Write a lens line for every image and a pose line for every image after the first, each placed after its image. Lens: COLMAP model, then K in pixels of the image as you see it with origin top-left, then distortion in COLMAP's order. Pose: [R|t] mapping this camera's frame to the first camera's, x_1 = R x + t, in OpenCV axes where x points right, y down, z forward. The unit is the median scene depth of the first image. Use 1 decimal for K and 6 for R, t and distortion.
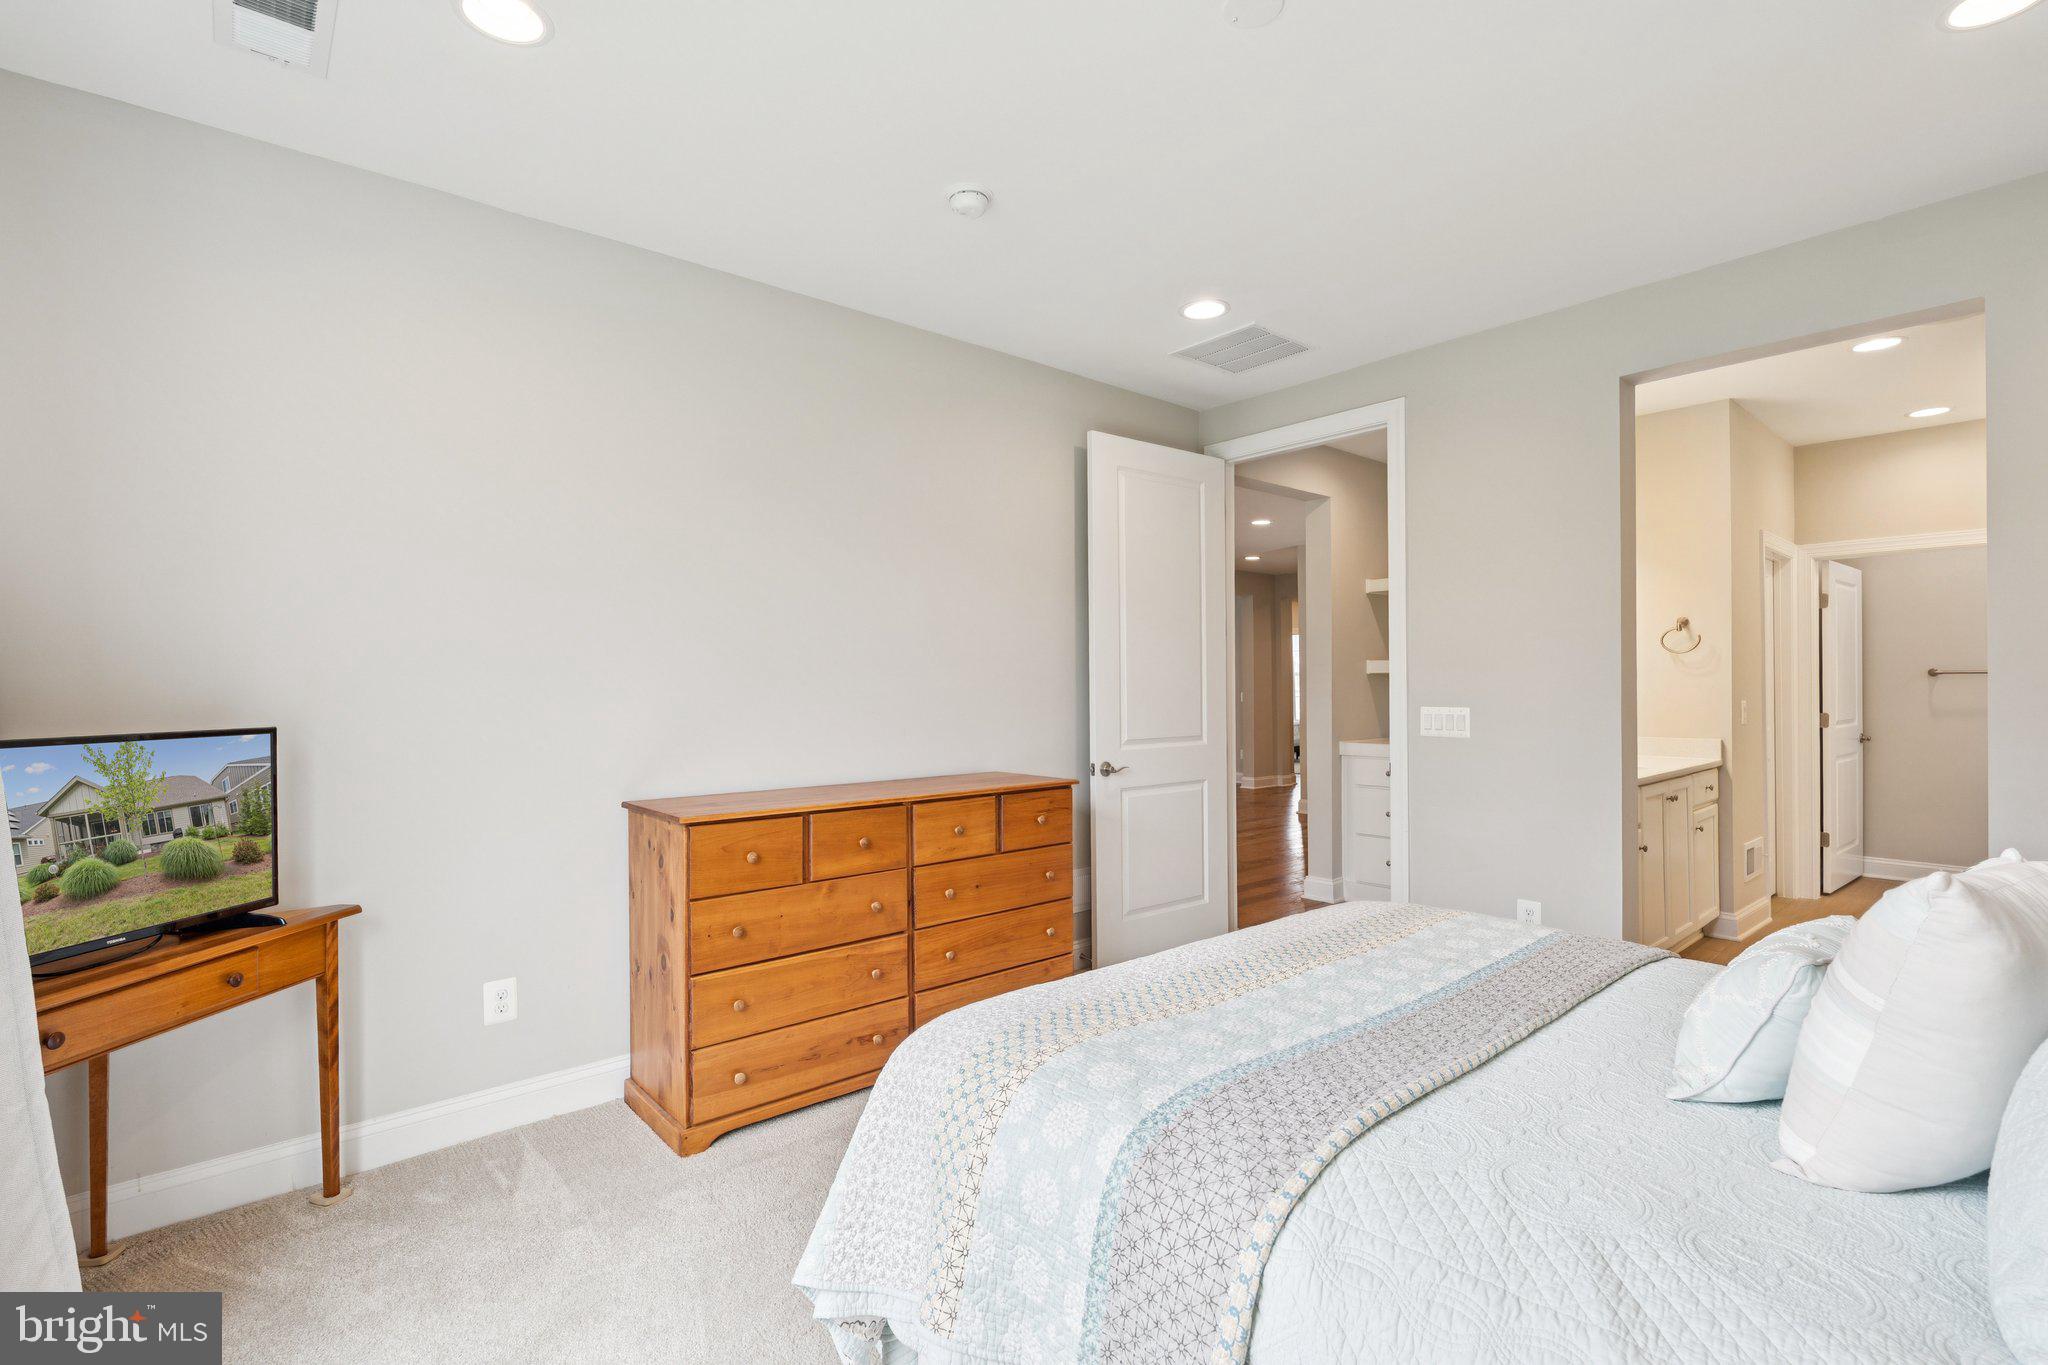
lens RADIAL K [[914.9, 0, 1020.9], [0, 914.9, 675.0], [0, 0, 1]] dist [-0.002616, -0.000948]
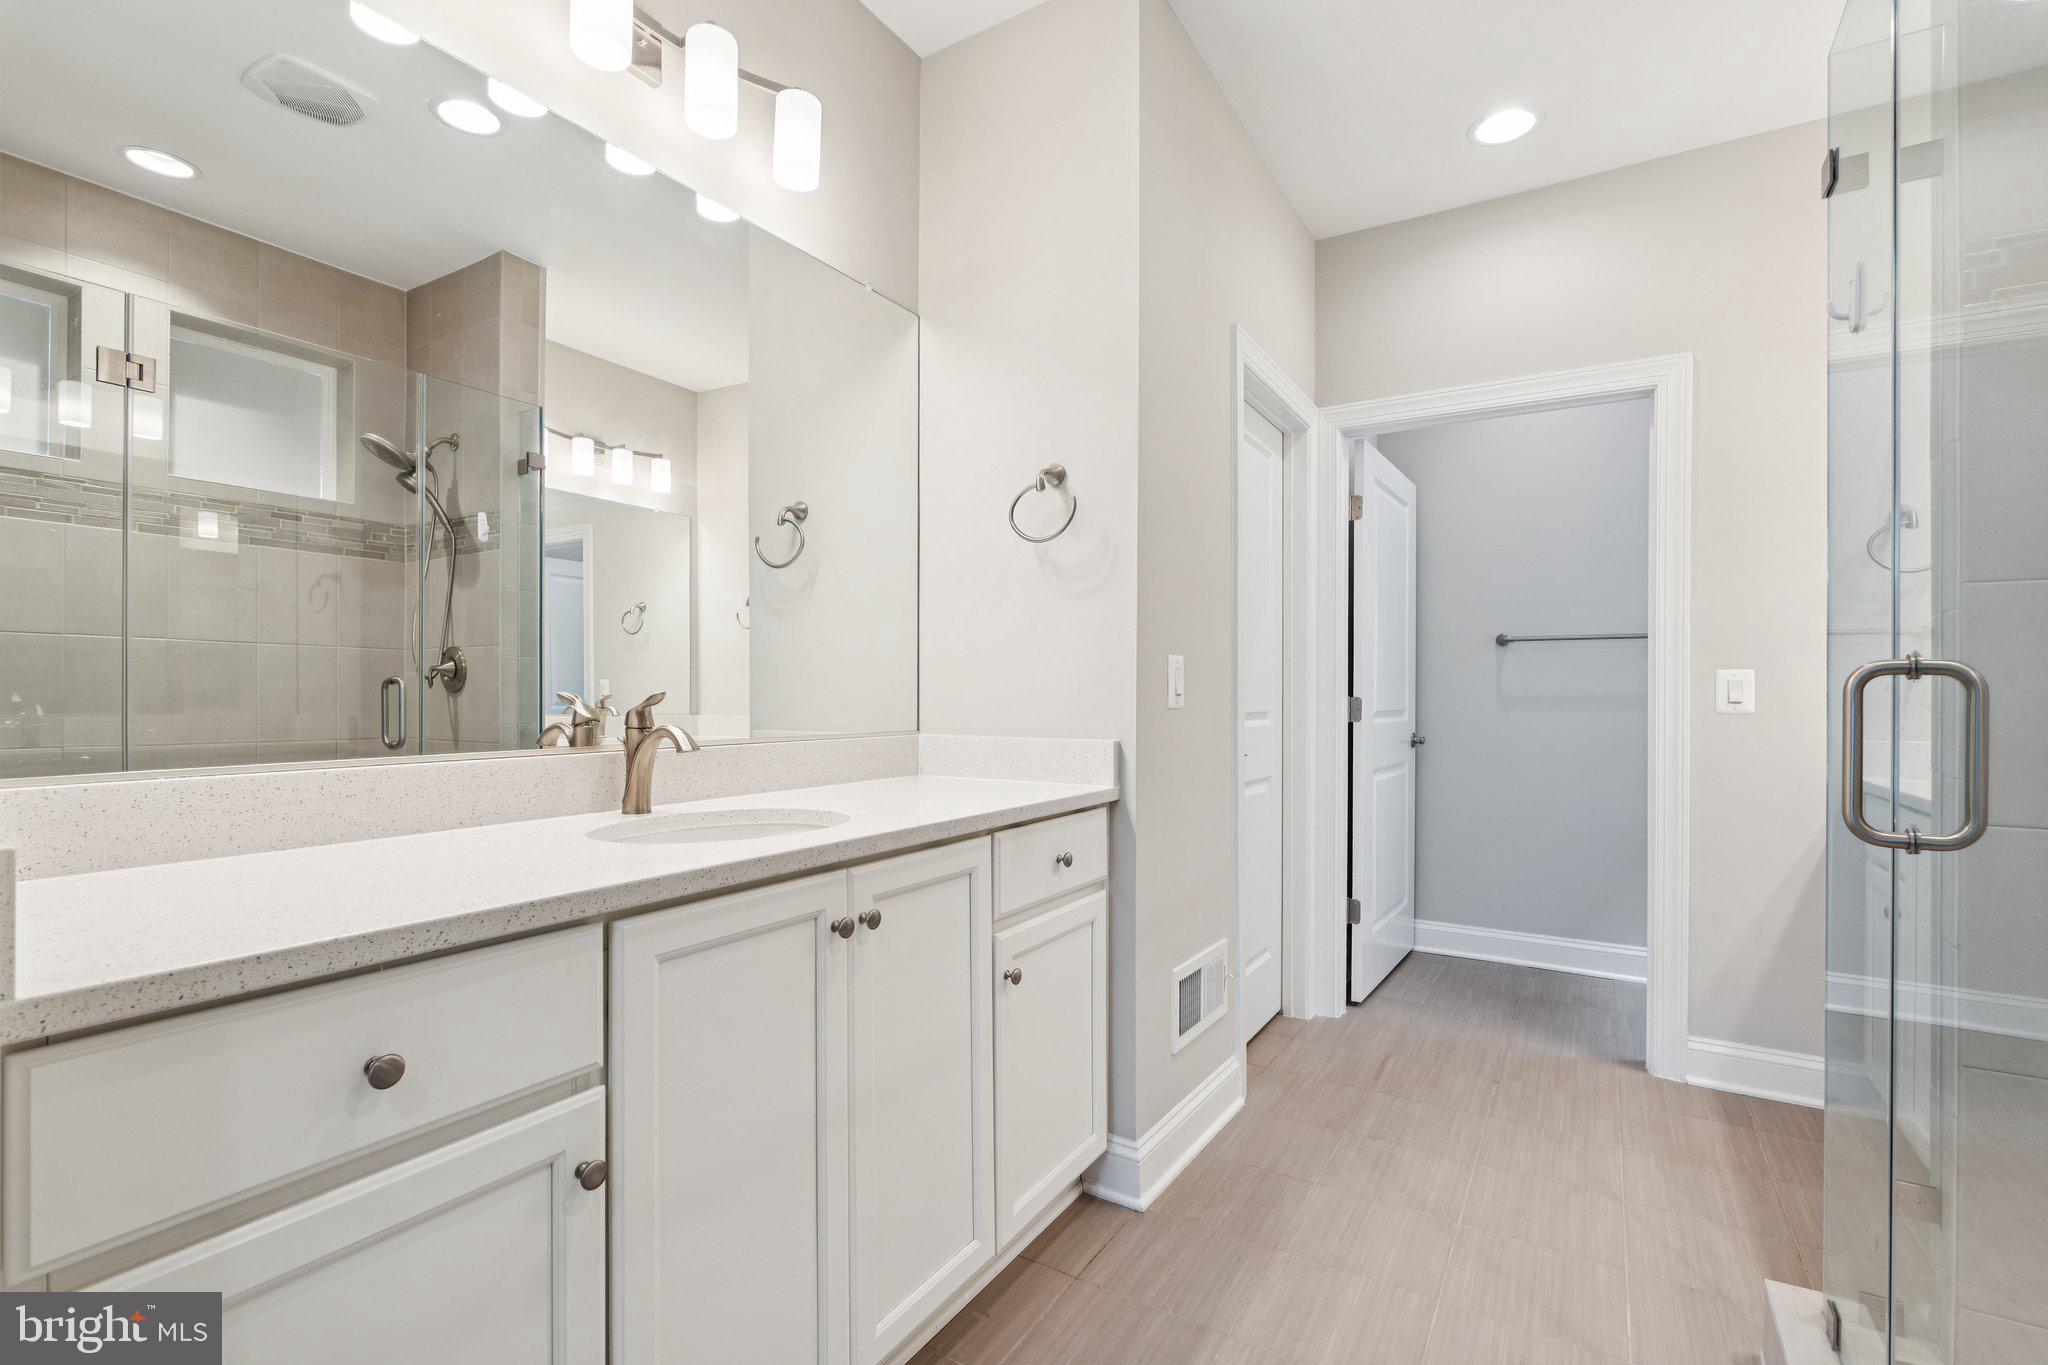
lens RADIAL K [[914.9, 0, 1020.9], [0, 914.9, 675.0], [0, 0, 1]] dist [-0.002616, -0.000948]
pose [[0.953039, 0.018340, 0.302292, 0.496411], [-0.015250, 0.999805, -0.012581, 0.038198], [-0.302464, 0.007380, 0.953132, 0.502555]]
